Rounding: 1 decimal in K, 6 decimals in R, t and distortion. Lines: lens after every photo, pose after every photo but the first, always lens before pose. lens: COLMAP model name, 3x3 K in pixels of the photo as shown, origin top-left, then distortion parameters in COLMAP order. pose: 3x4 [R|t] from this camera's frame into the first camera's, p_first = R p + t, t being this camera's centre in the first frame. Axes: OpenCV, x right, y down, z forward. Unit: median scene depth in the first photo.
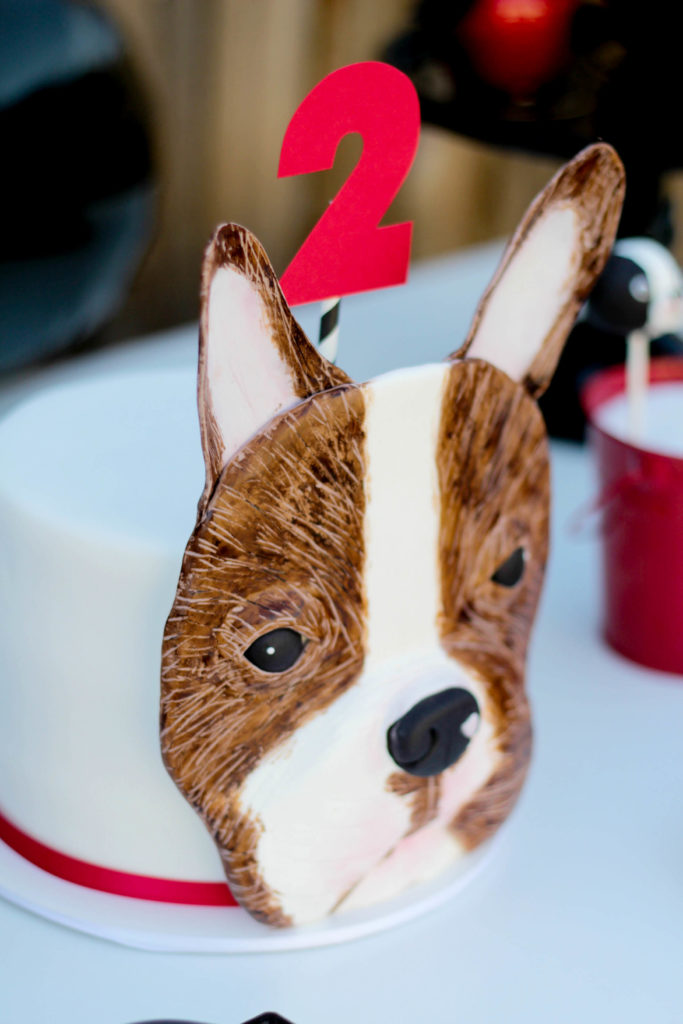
lens RADIAL K [[2487.0, 0, 341.5], [0, 2487.0, 512.0], [0, 0, 1]] dist [-0.099545, -0.646978]
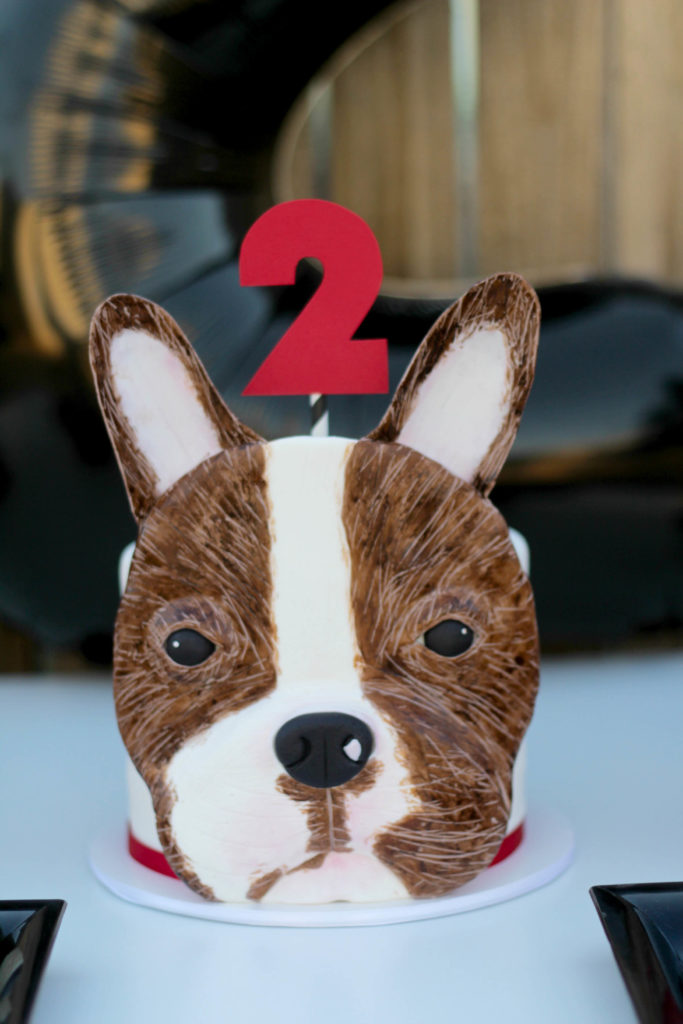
lens RADIAL K [[2487.0, 0, 341.5], [0, 2487.0, 512.0], [0, 0, 1]] dist [-0.099545, -0.646978]
pose [[0.727795, 0.029961, -0.685140, 0.888191], [-0.208640, 0.961362, -0.179590, 0.198385], [0.653287, 0.273652, 0.705926, 0.138750]]
